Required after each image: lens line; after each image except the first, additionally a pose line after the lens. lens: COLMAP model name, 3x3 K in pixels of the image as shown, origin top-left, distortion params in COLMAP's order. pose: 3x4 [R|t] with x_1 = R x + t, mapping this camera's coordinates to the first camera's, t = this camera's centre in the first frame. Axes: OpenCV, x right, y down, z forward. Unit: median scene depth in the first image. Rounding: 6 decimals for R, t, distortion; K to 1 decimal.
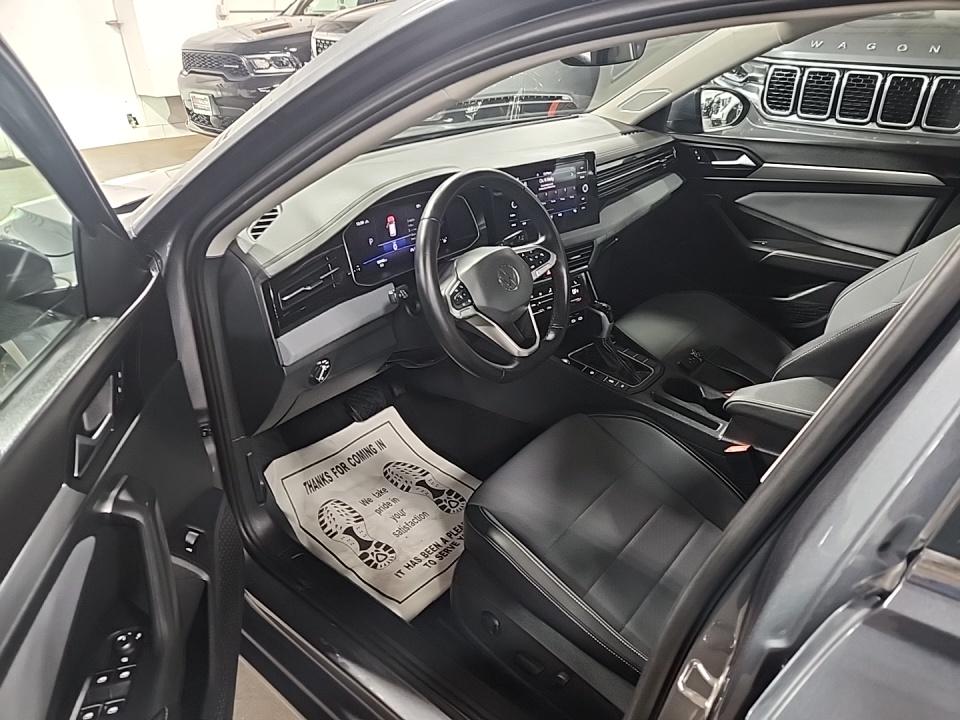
lens RADIAL K [[645.4, 0, 485.6], [0, 645.4, 359.0], [0, 0, 1]] dist [0.060141, -0.042558]
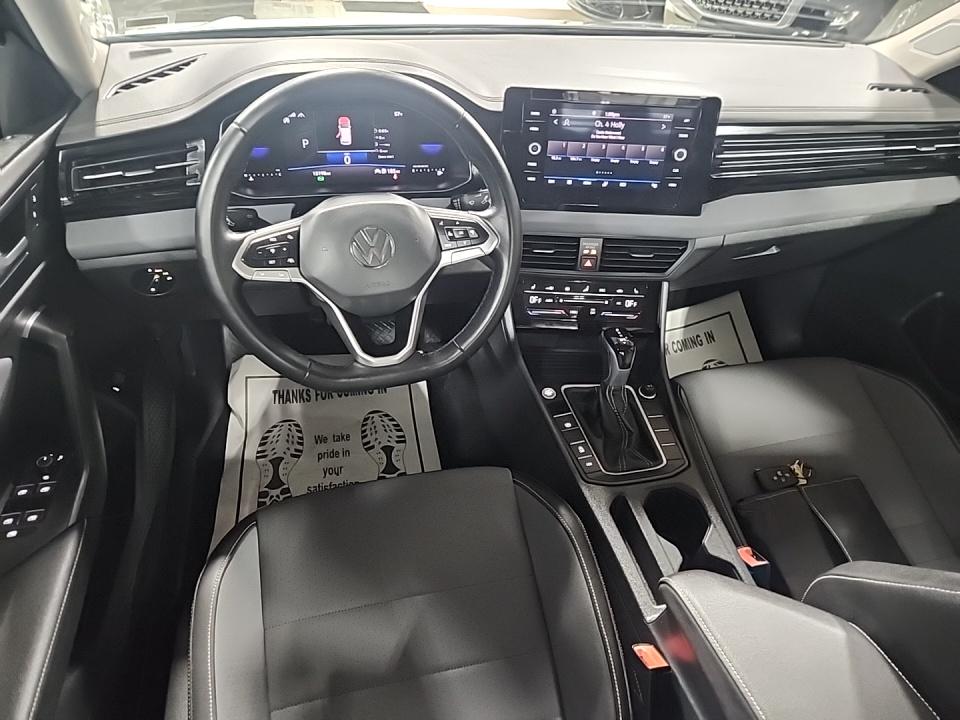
lens RADIAL K [[645.4, 0, 485.6], [0, 645.4, 359.0], [0, 0, 1]] dist [0.060141, -0.042558]
pose [[0.805965, 0.401954, -0.434573, 0.356807], [-0.340014, 0.915282, 0.215986, -0.156285], [0.484573, -0.026316, 0.874355, 0.359101]]
